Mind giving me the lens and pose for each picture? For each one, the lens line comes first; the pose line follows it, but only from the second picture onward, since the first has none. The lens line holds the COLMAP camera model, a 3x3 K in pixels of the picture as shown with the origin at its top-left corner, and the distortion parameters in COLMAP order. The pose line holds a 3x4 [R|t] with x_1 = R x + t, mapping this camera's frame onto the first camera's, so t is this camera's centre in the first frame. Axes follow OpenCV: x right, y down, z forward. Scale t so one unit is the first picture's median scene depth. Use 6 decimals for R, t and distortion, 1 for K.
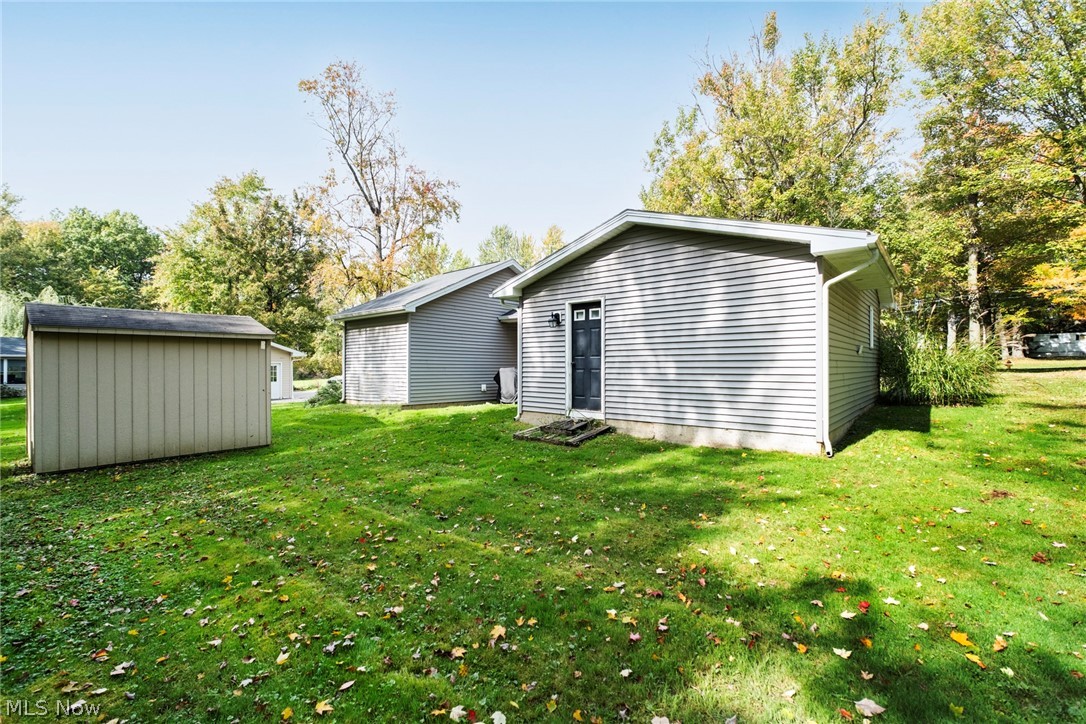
lens RADIAL K [[461.8, 0, 542.8], [0, 461.8, 365.5], [0, 0, 1]] dist [-0.006152, 0.002466]
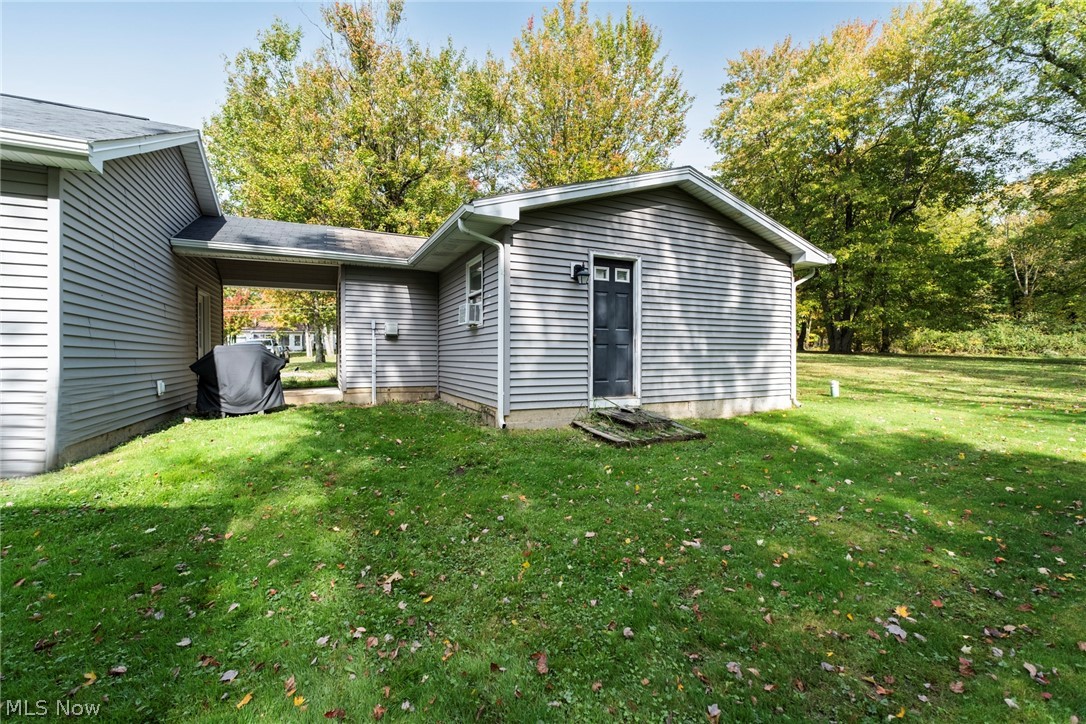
lens RADIAL K [[461.8, 0, 545.3], [0, 461.8, 361.7], [0, 0, 1]] dist [-0.006152, 0.002466]
pose [[0.386424, -0.014562, 0.922206, -0.693403], [-0.003192, 0.999848, 0.017125, 0.024636], [-0.922316, -0.009561, 0.386319, 0.832471]]
